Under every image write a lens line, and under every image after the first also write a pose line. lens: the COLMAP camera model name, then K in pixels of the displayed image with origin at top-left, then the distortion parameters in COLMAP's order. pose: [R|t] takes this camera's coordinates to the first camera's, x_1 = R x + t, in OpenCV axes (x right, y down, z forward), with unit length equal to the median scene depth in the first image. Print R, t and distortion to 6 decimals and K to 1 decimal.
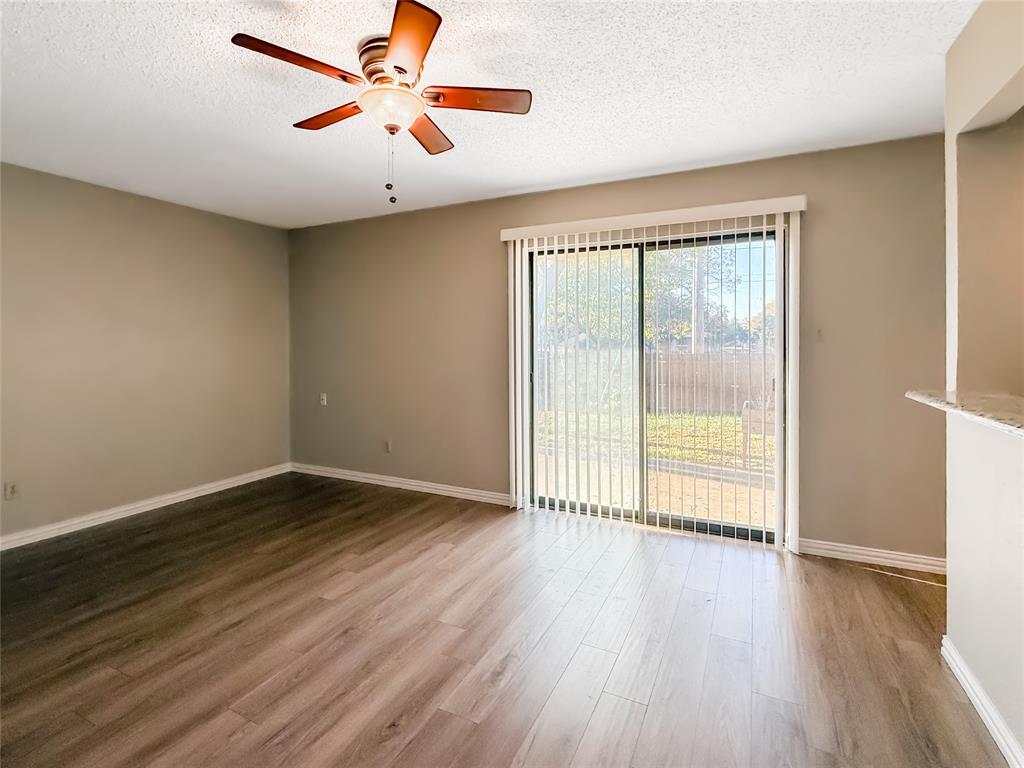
lens RADIAL K [[491.5, 0, 510.3], [0, 491.5, 342.7], [0, 0, 1]] dist [-0.001934, -0.000366]
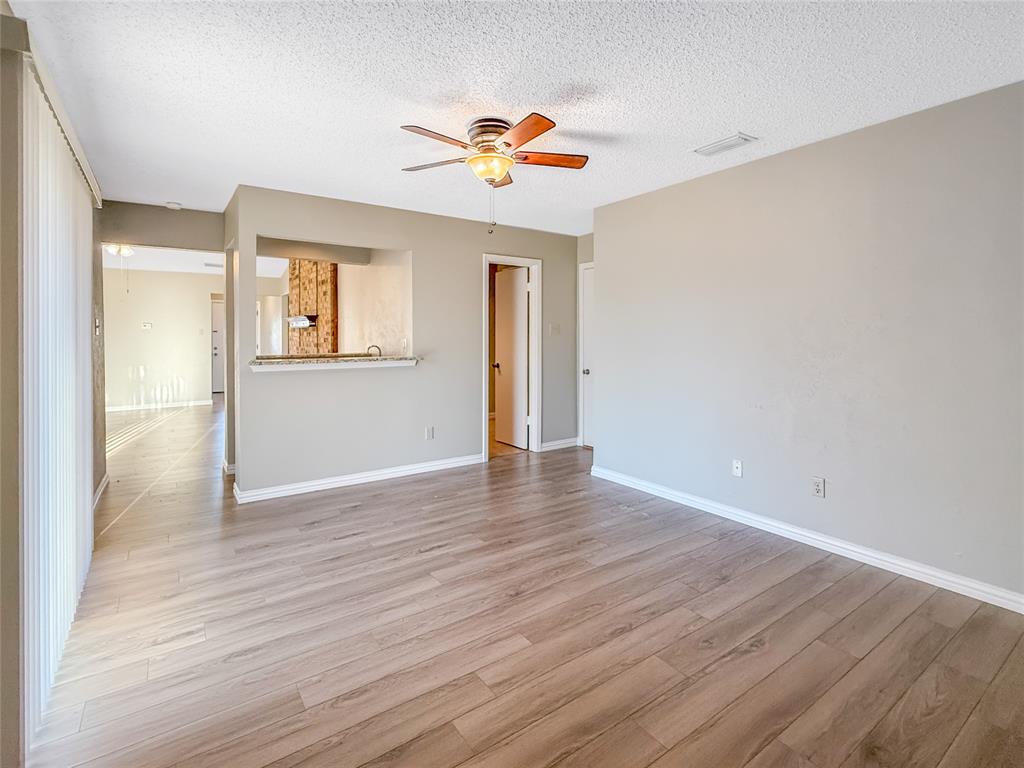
lens RADIAL K [[491.5, 0, 510.3], [0, 491.5, 342.7], [0, 0, 1]] dist [-0.001934, -0.000366]
pose [[-0.875826, -0.000277, 0.482627, -0.783558], [0.002740, 0.999981, 0.005546, 0.005246], [-0.482619, 0.006180, -0.875808, 1.803632]]
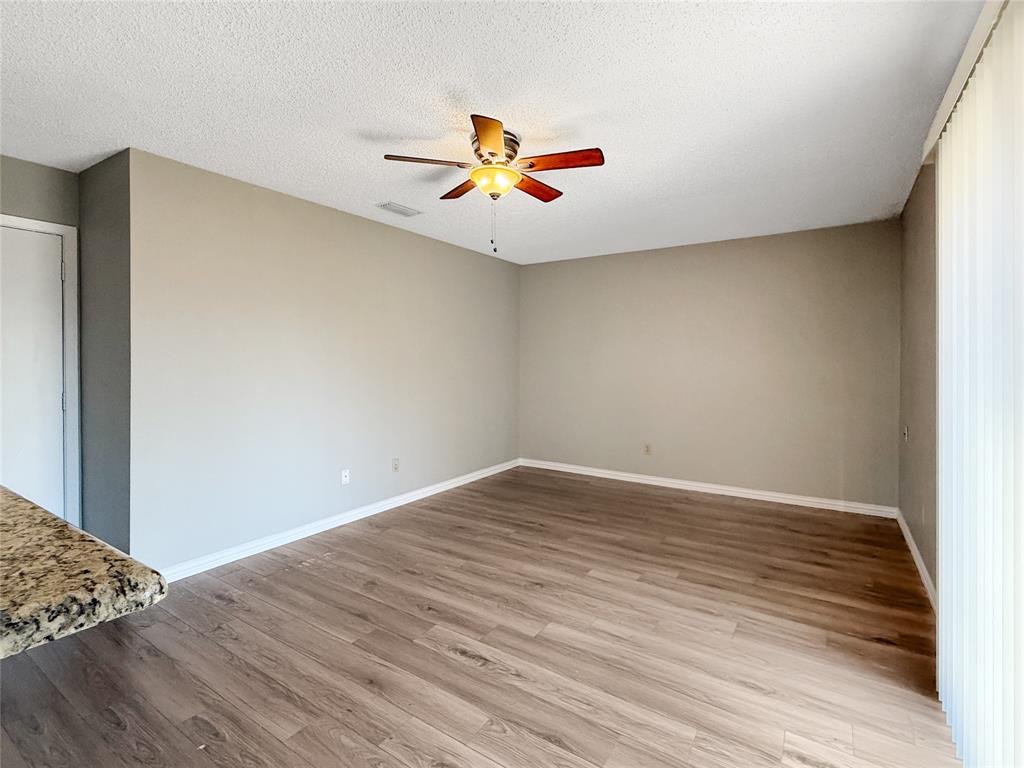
lens RADIAL K [[484.8, 0, 524.1], [0, 484.8, 362.3], [0, 0, 1]] dist [-0.000386, -0.000154]
pose [[-0.112048, 0.008837, -0.993663, 0.852672], [0.004805, 0.999954, 0.008351, -0.009070], [0.993691, -0.003839, -0.112086, 1.005424]]
